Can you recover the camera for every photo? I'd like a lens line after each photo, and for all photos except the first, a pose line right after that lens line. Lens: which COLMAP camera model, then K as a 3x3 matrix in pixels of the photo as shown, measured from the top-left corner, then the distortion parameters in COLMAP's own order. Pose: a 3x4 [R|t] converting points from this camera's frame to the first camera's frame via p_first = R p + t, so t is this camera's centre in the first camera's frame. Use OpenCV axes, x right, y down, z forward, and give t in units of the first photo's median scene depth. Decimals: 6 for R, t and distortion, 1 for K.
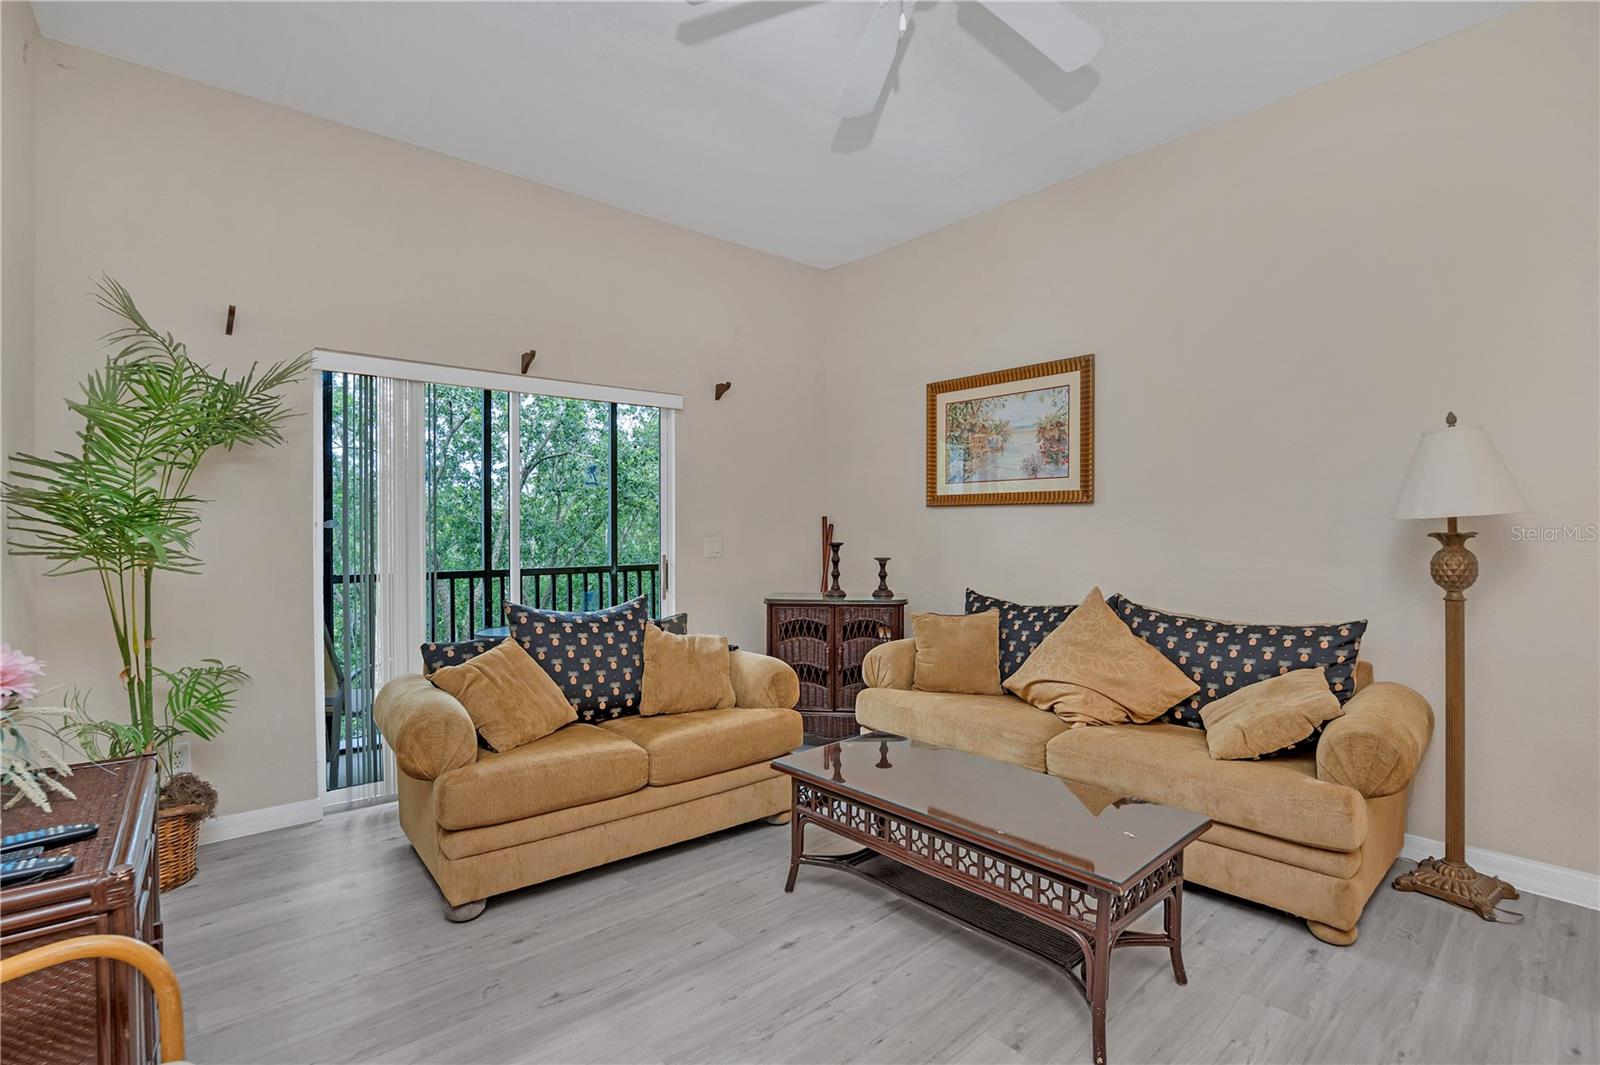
lens RADIAL K [[736.9, 0, 777.6], [0, 736.9, 529.9], [0, 0, 1]] dist [-0.001413, -0.000120]
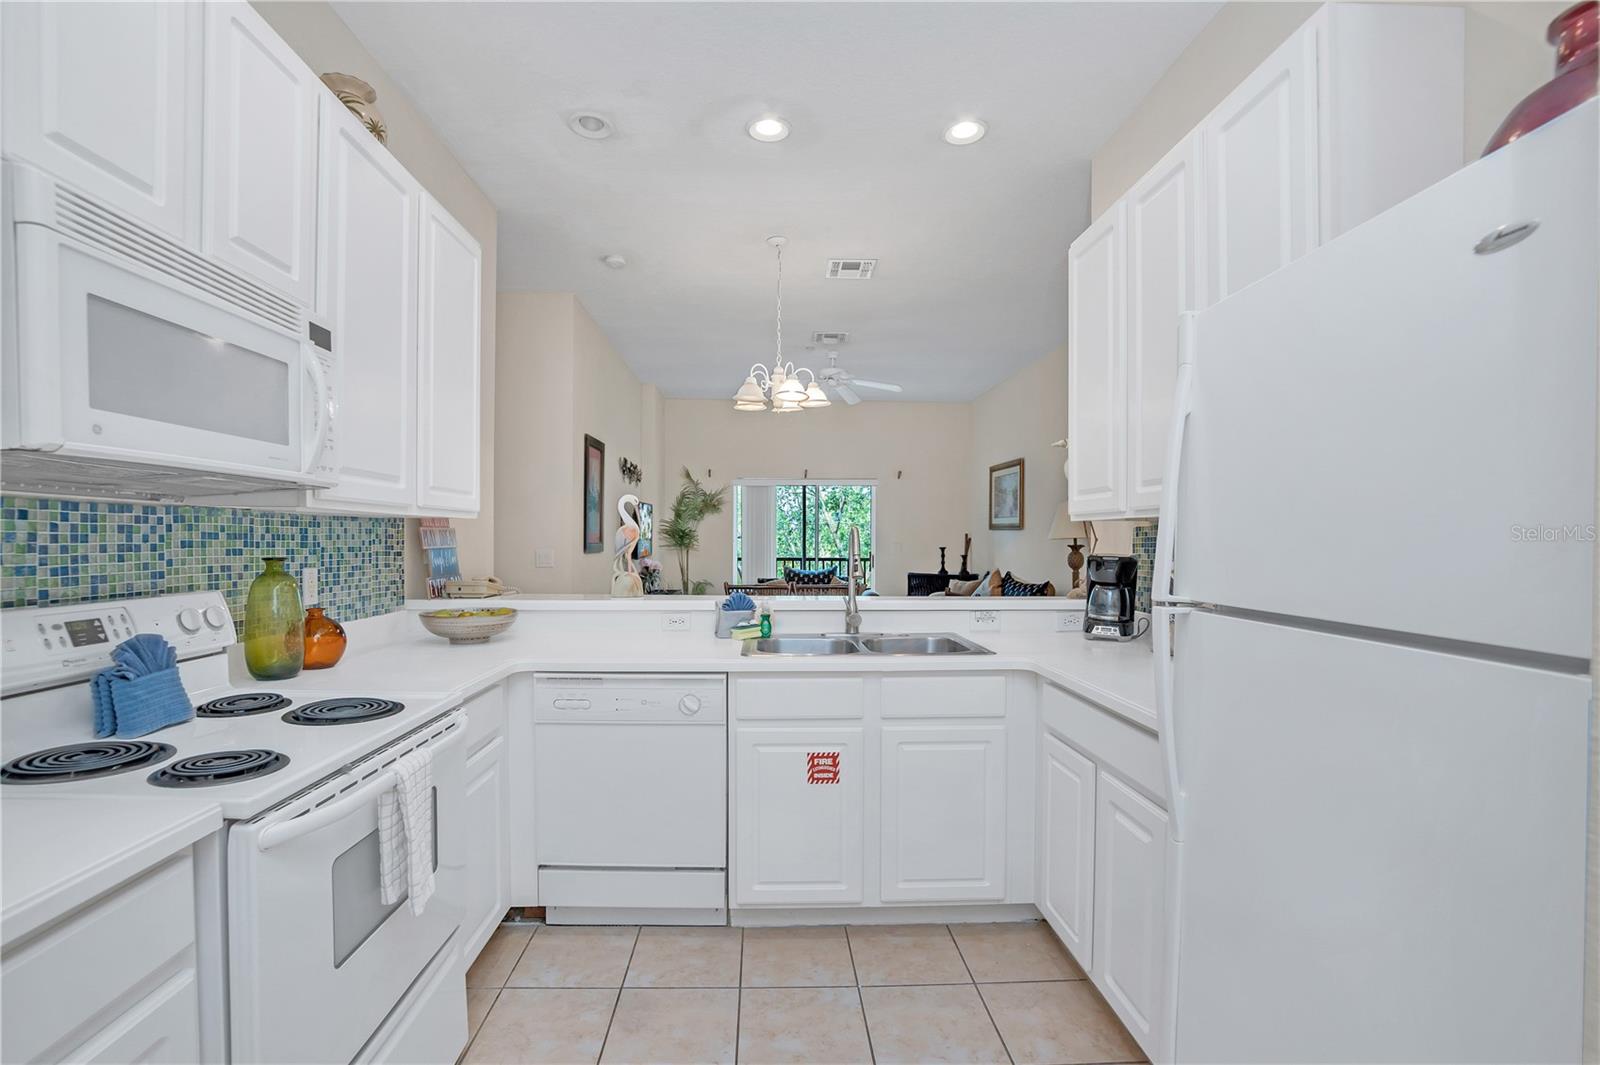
lens RADIAL K [[718.7, 0, 800.0], [0, 718.7, 532.5], [0, 0, 1]] dist [-0.000489, -0.000288]
pose [[0.789534, 0.003461, -0.613697, 1.139129], [-0.009718, 0.999929, -0.006864, -0.007672], [0.613630, 0.011384, 0.789512, -0.948739]]
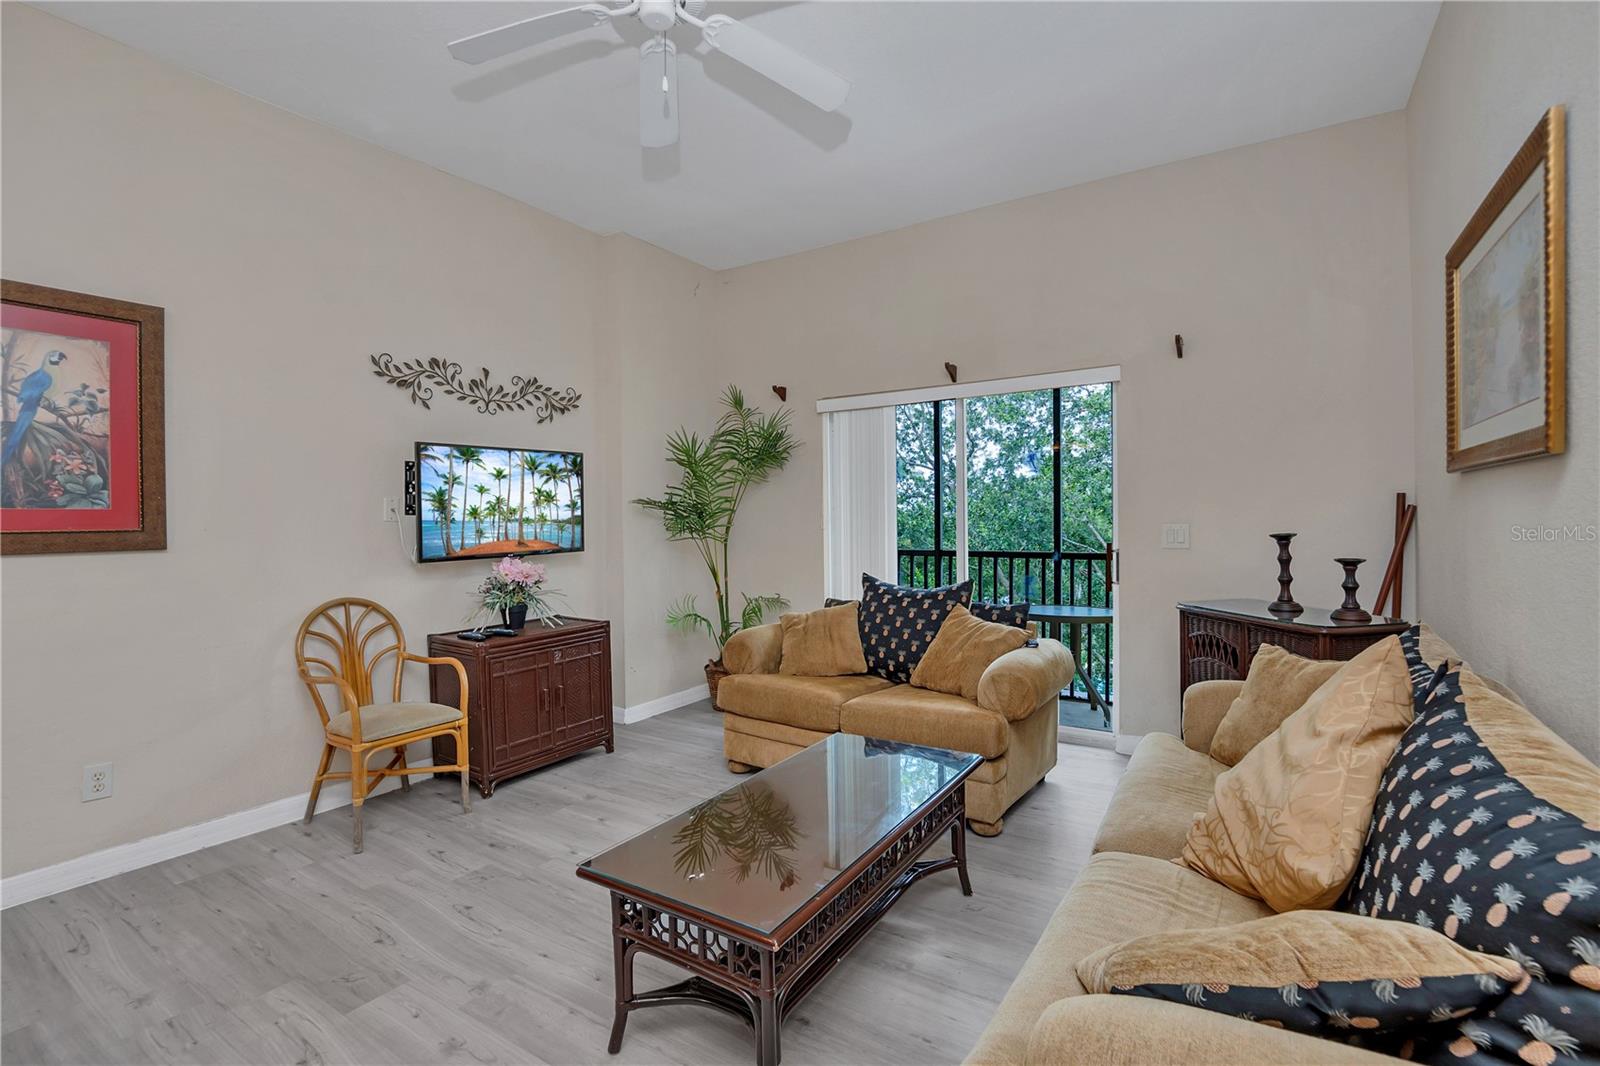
lens RADIAL K [[718.7, 0, 800.0], [0, 718.7, 533.0], [0, 0, 1]] dist [-0.000489, -0.000288]
pose [[0.273777, 0.020045, -0.961584, 0.680205], [0.008465, 0.999694, 0.023249, -0.004145], [0.961756, -0.014505, 0.273524, 0.458924]]
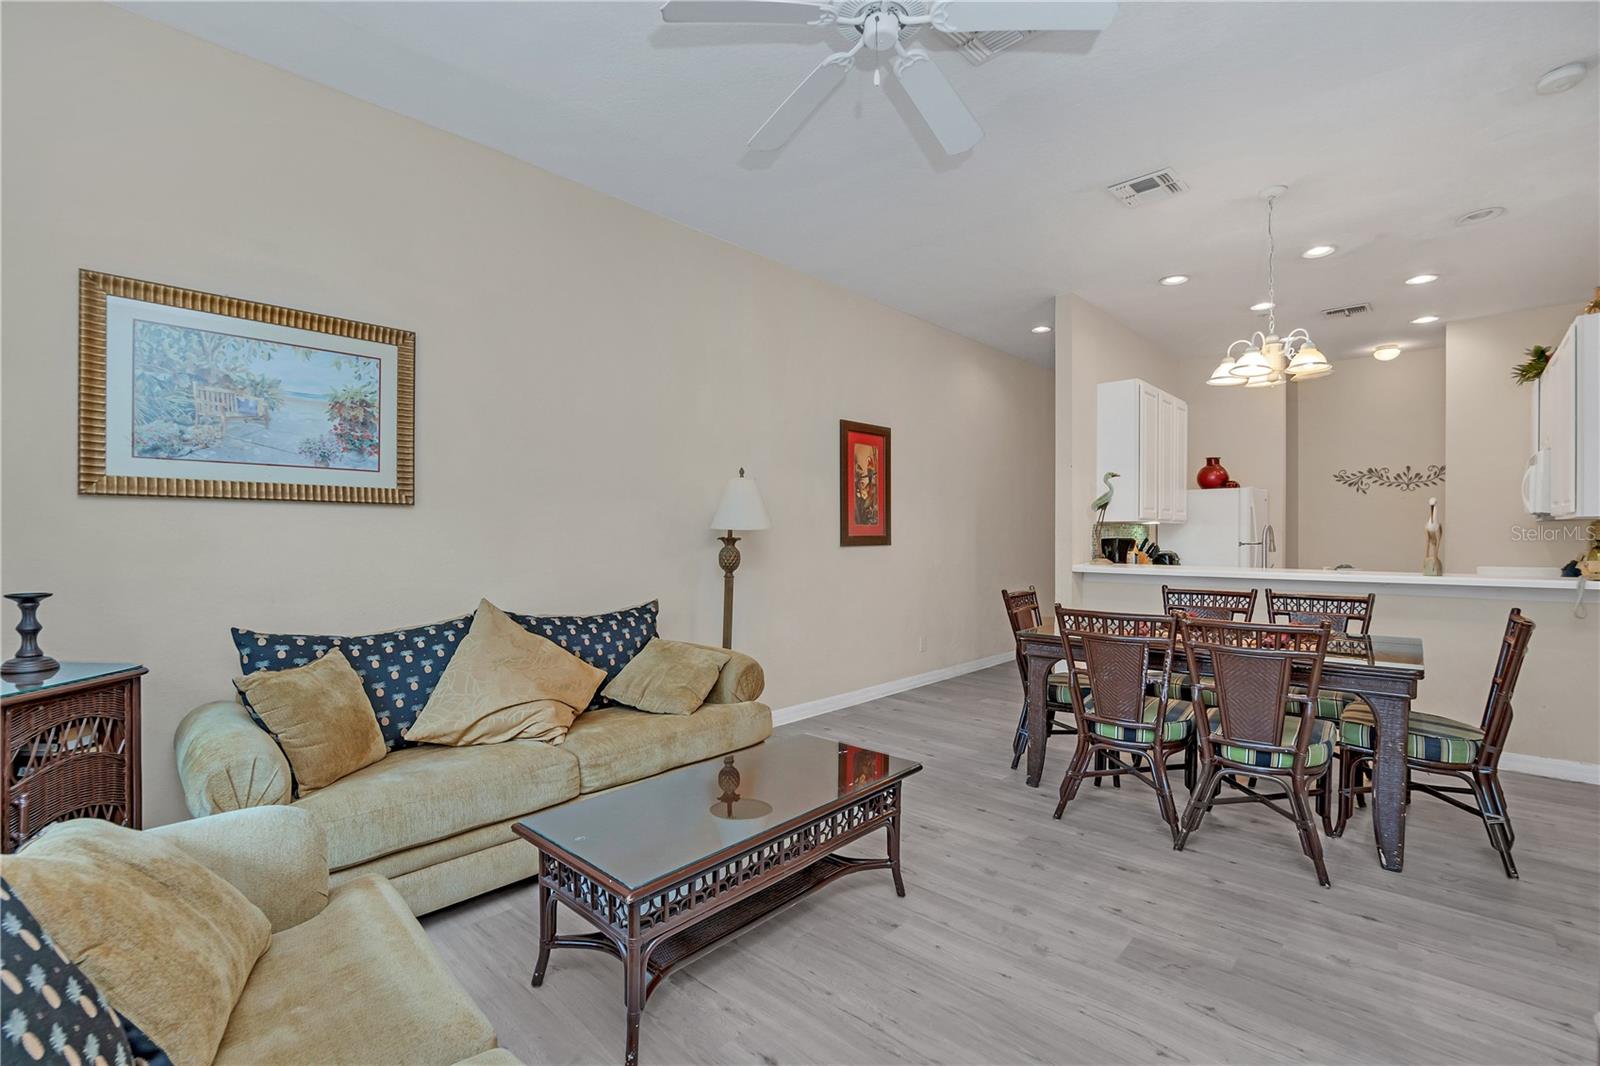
lens RADIAL K [[718.7, 0, 800.0], [0, 718.7, 533.0], [0, 0, 1]] dist [-0.000489, -0.000288]
pose [[-0.101290, 0.001347, 0.994856, -0.438107], [0.000254, 0.999999, -0.001328, -0.002602], [-0.994857, 0.000119, -0.101290, 0.611830]]
